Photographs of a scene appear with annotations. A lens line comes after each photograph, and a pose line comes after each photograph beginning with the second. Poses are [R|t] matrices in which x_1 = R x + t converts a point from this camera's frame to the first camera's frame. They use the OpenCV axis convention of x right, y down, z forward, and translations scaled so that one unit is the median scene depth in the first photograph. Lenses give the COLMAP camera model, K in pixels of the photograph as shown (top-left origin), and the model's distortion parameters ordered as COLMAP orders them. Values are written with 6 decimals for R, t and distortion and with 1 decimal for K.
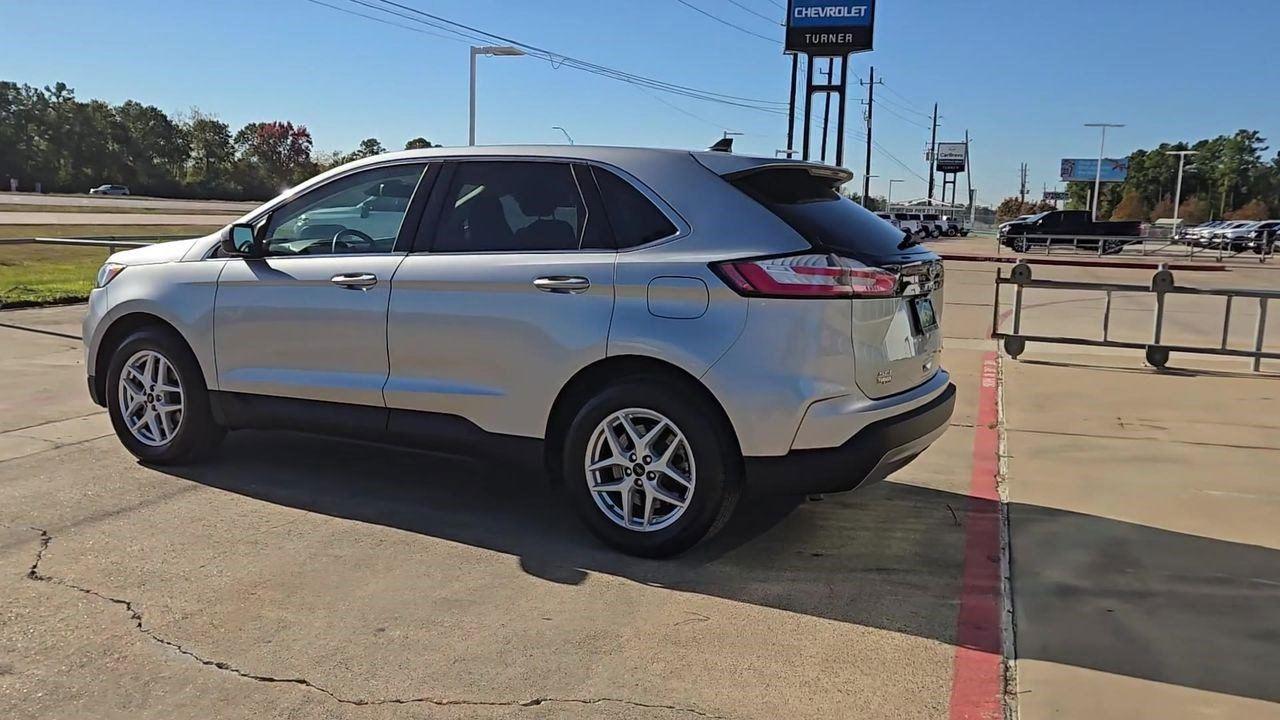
lens RADIAL K [[1074.1, 0, 633.6], [0, 1074.1, 367.0], [0, 0, 1]] dist [0.015068, 0.008745]
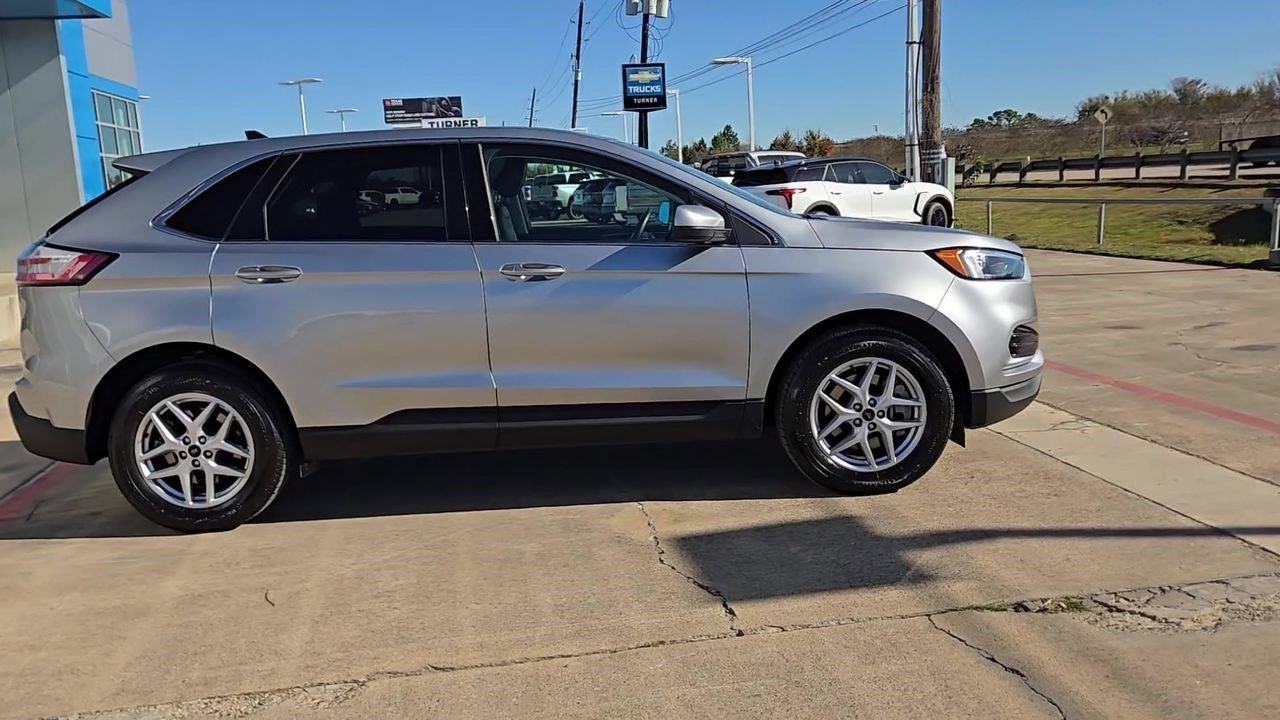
lens RADIAL K [[1074.1, 0, 637.2], [0, 1074.1, 362.7], [0, 0, 1]] dist [0.015068, 0.008745]
pose [[-0.873202, 0.095556, -0.477899, 0.241638], [-0.043449, 0.961422, 0.271625, -0.247546], [0.485418, 0.257948, -0.835364, 1.805040]]
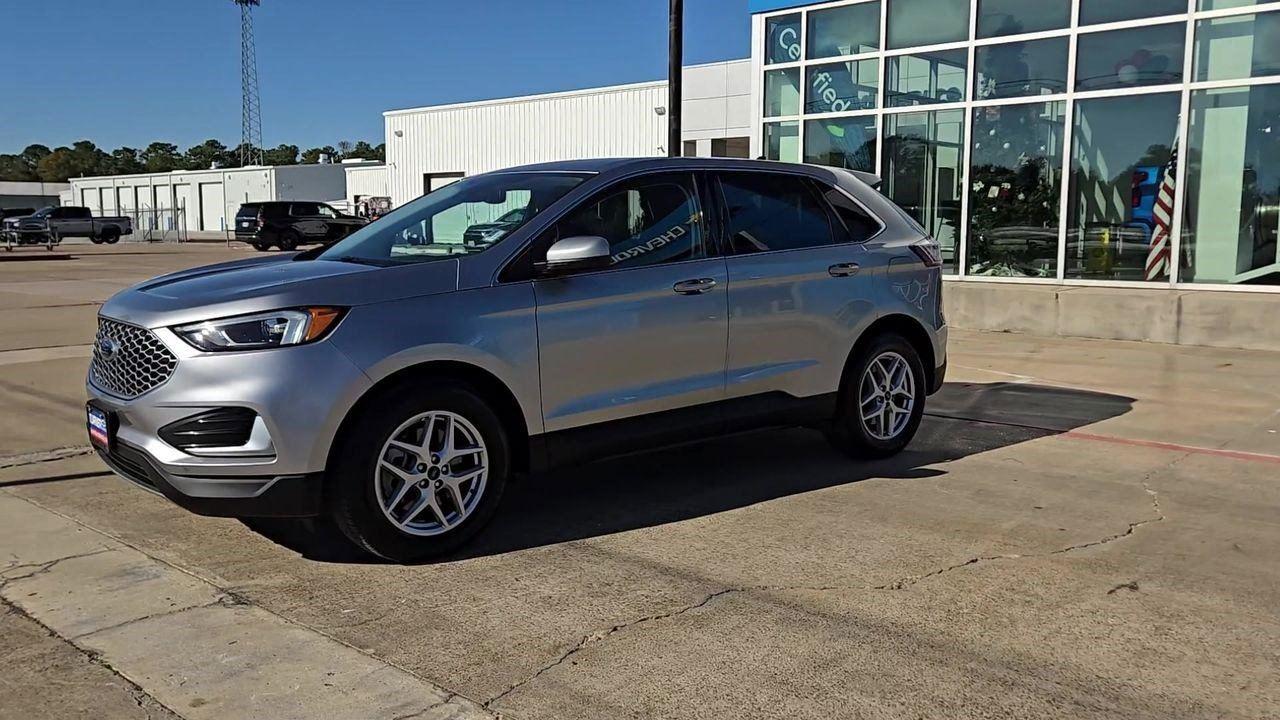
lens RADIAL K [[1074.1, 0, 642.1], [0, 1074.1, 352.4], [0, 0, 1]] dist [0.015068, 0.008745]
pose [[0.385267, -0.140033, 0.912118, -1.054059], [0.140841, 0.985762, 0.091850, -0.102450], [-0.911994, 0.093077, 0.399504, 0.544262]]
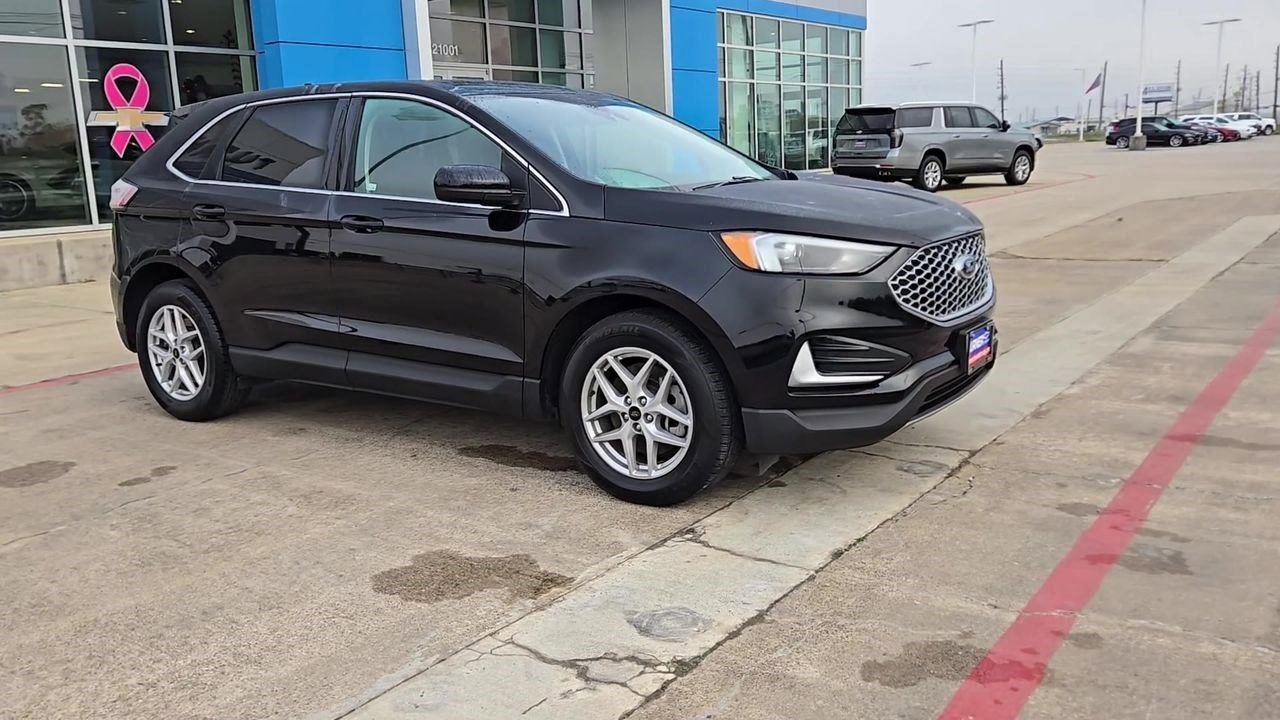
lens RADIAL K [[1074.1, 0, 637.2], [0, 1074.1, 357.4], [0, 0, 1]] dist [0.015068, 0.008745]
pose [[-0.957069, -0.050438, 0.285437, -0.689481], [0.049325, 0.942042, 0.331848, -0.249562], [-0.285631, 0.331681, -0.899112, 1.684709]]
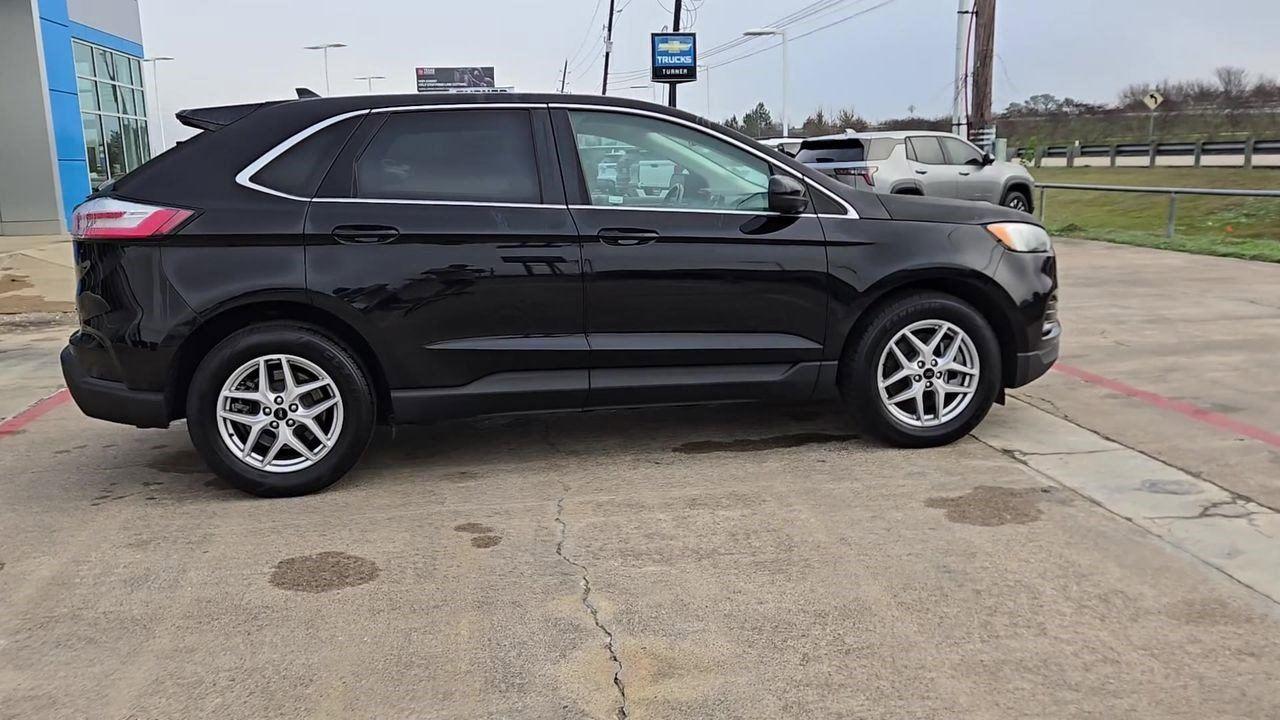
lens RADIAL K [[1074.1, 0, 636.1], [0, 1074.1, 354.2], [0, 0, 1]] dist [0.015068, 0.008745]
pose [[-0.886989, 0.075415, -0.455590, 0.162880], [-0.066122, 0.955668, 0.286927, -0.231419], [0.457032, 0.284626, -0.842680, 1.690206]]
